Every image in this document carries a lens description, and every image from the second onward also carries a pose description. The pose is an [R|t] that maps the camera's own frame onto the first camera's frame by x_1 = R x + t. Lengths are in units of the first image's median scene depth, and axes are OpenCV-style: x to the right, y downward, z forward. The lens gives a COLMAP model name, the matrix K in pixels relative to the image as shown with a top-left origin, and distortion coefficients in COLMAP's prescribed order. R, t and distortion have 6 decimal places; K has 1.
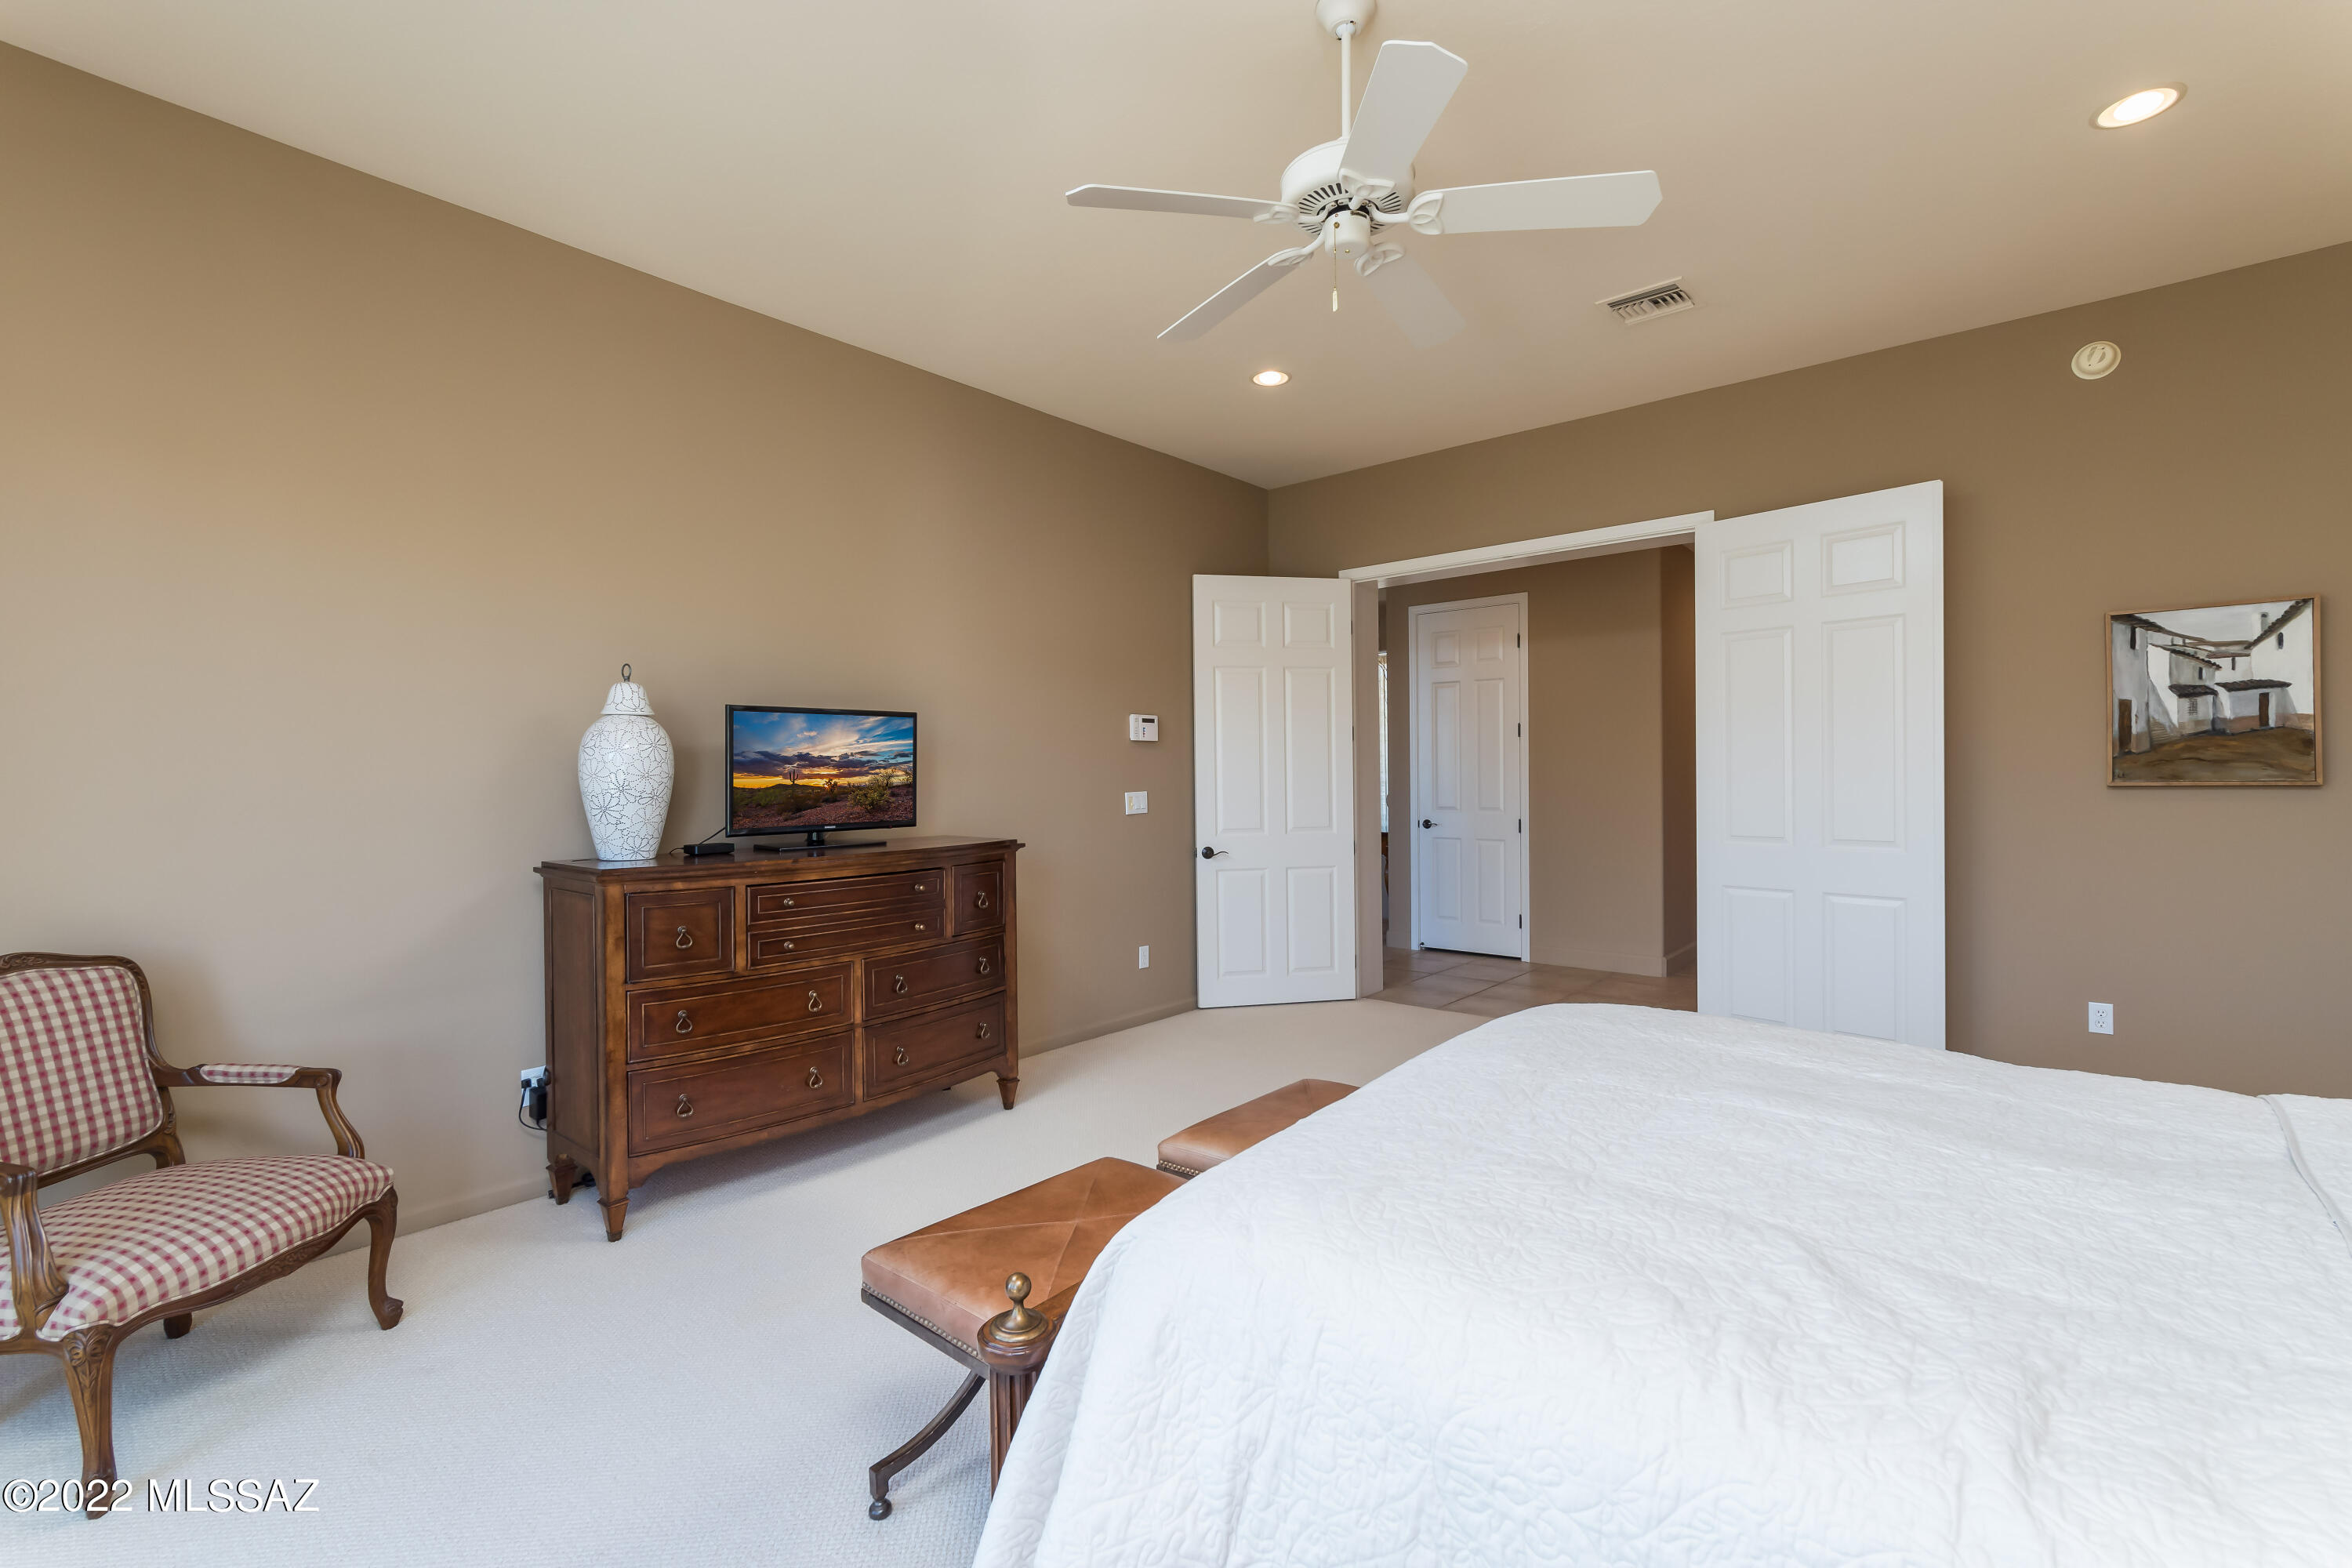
lens RADIAL K [[1022.7, 0, 1176.2], [0, 1022.7, 785.4], [0, 0, 1]] dist [-0.003001, 0.002066]
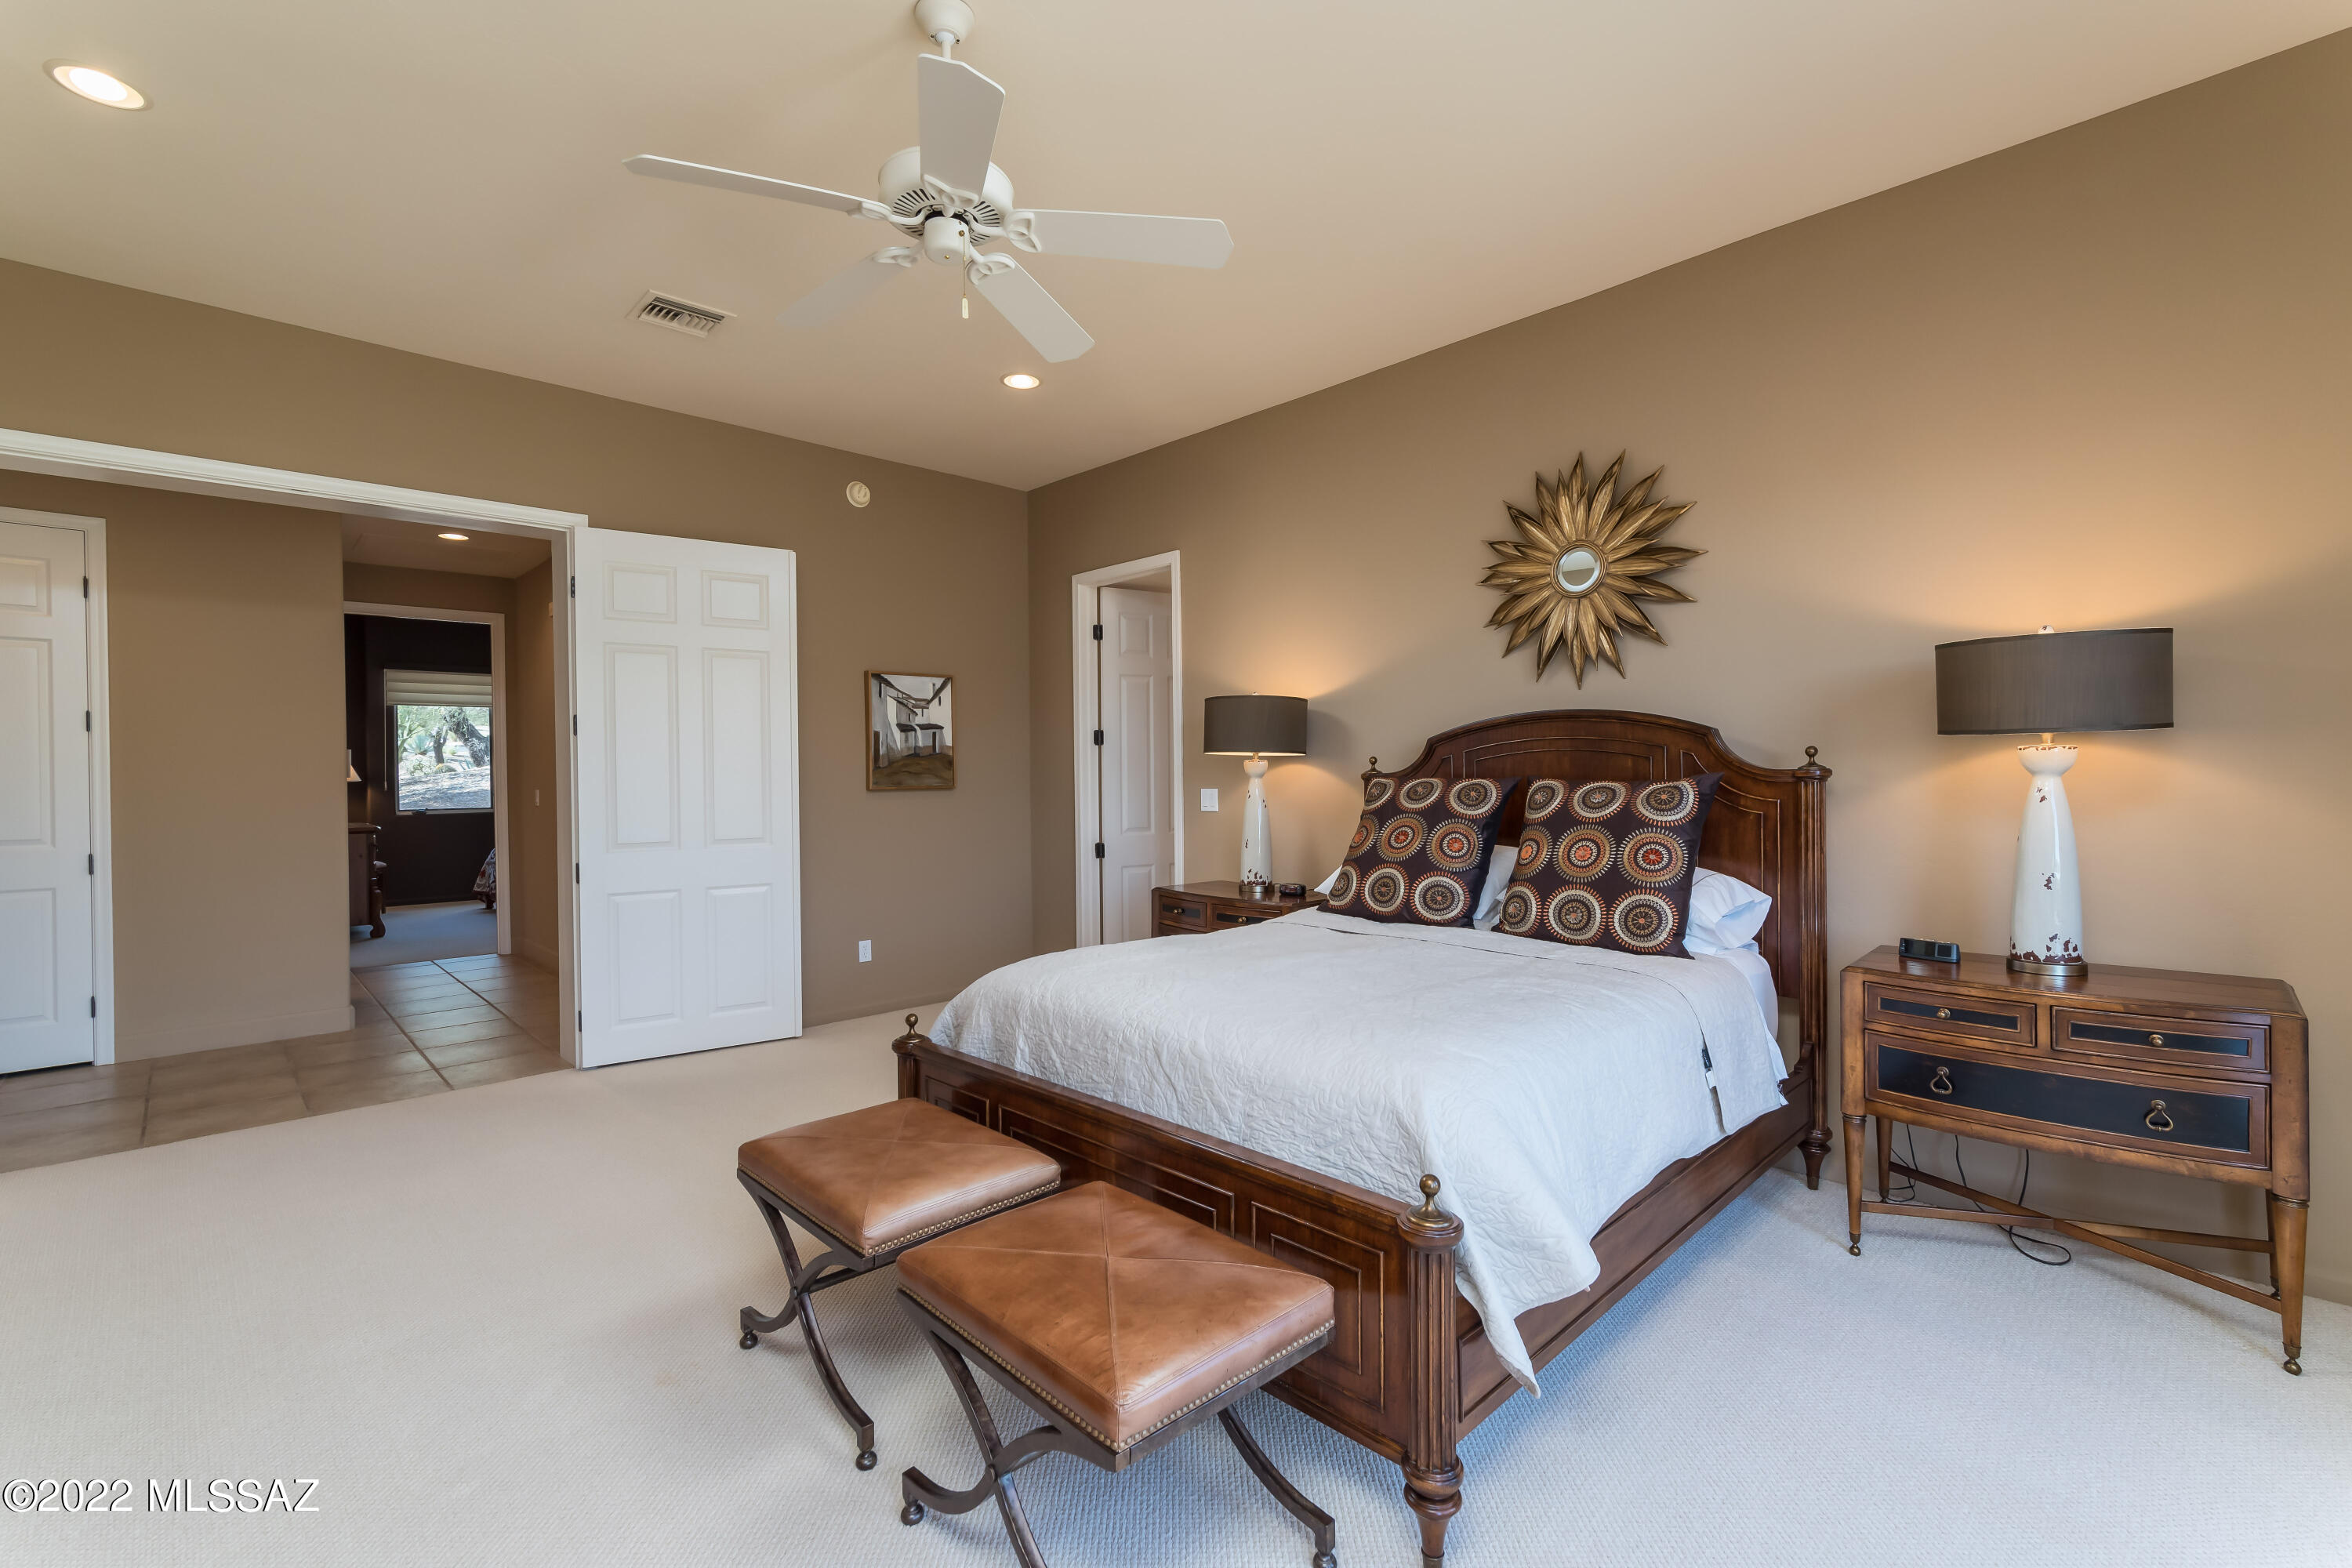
lens RADIAL K [[1022.7, 0, 1162.9], [0, 1022.7, 787.3], [0, 0, 1]] dist [-0.003001, 0.002066]
pose [[0.094441, -0.003352, 0.995525, -0.517154], [0.019015, 0.999818, 0.001563, 0.002807], [-0.995349, 0.018782, 0.094488, 0.462101]]
